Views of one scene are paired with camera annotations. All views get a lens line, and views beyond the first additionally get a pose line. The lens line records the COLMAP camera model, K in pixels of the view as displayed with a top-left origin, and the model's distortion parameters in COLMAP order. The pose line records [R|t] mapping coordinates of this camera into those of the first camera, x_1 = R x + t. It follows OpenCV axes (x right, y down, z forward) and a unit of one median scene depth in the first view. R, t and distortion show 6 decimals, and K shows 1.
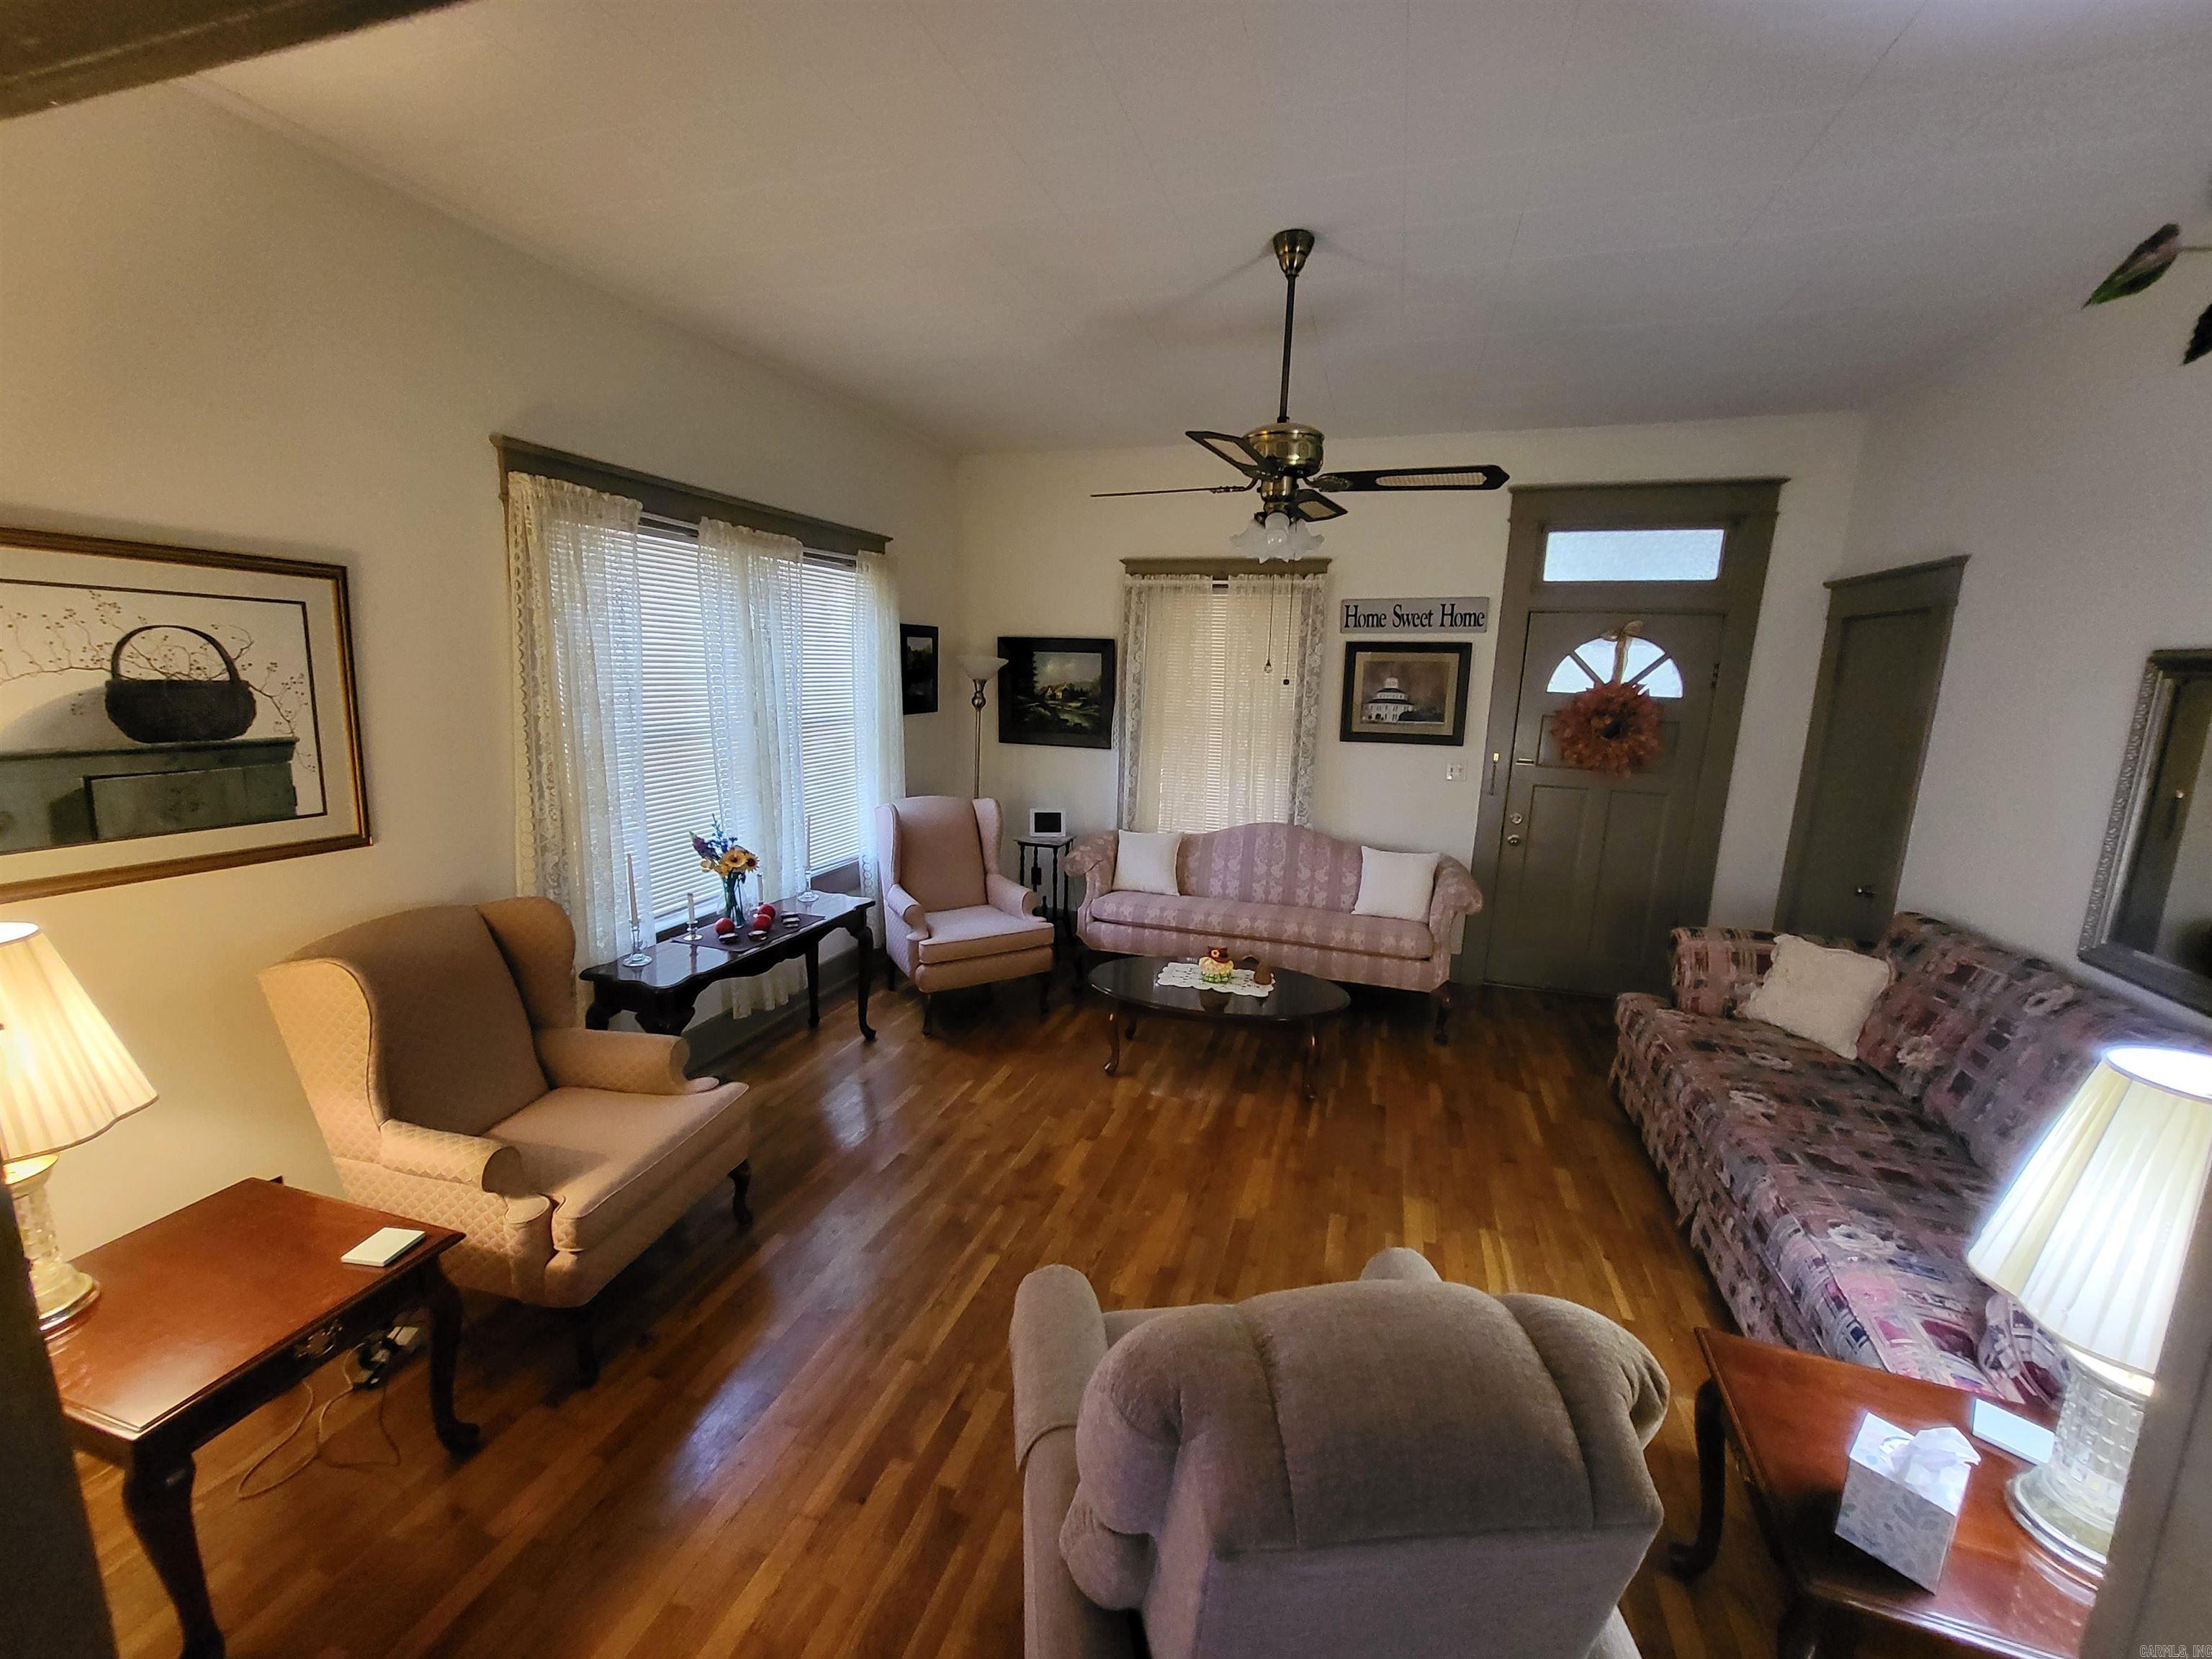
lens RADIAL K [[868.0, 0, 1110.2], [0, 868.0, 814.5], [0, 0, 1]] dist [0.001022, -0.001269]
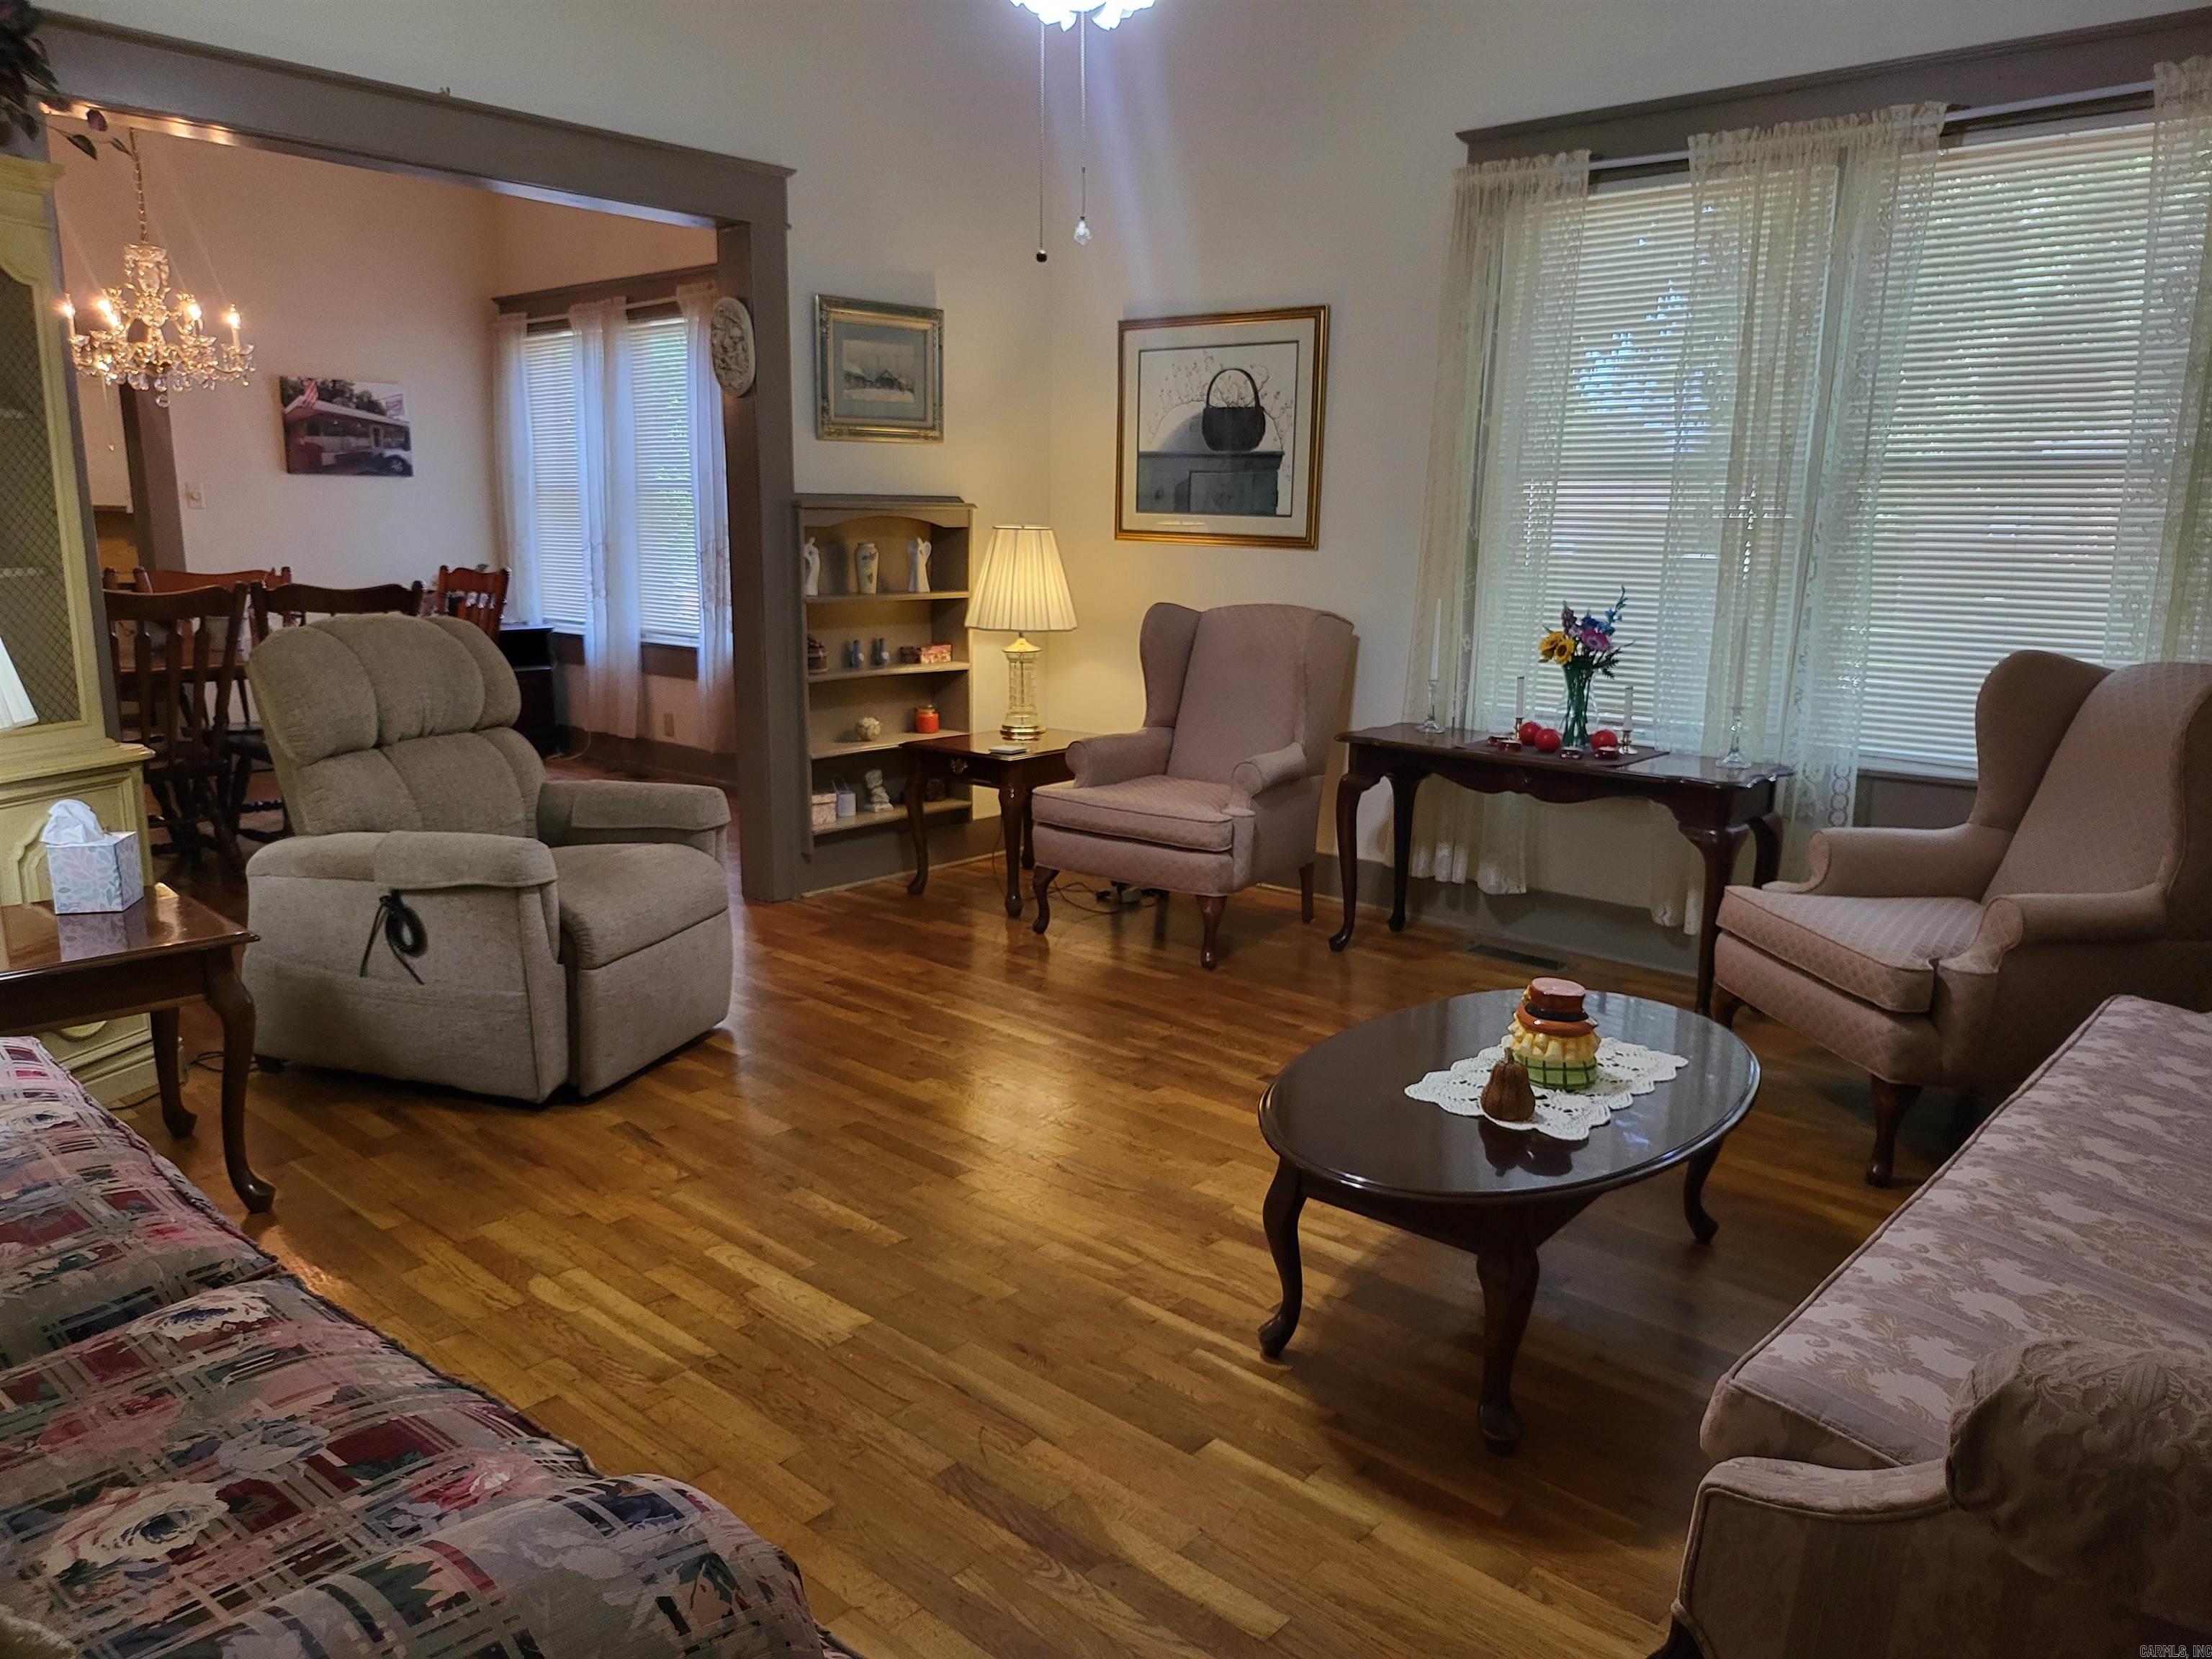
lens RADIAL K [[1561.8, 0, 1115.1], [0, 1561.8, 838.3], [0, 0, 1]] dist [0.043464, -0.032957]
pose [[-0.407512, 0.152910, -0.900307, 0.713382], [-0.182060, 0.952486, 0.244180, -0.034994], [0.894867, 0.263416, -0.360311, 0.949572]]
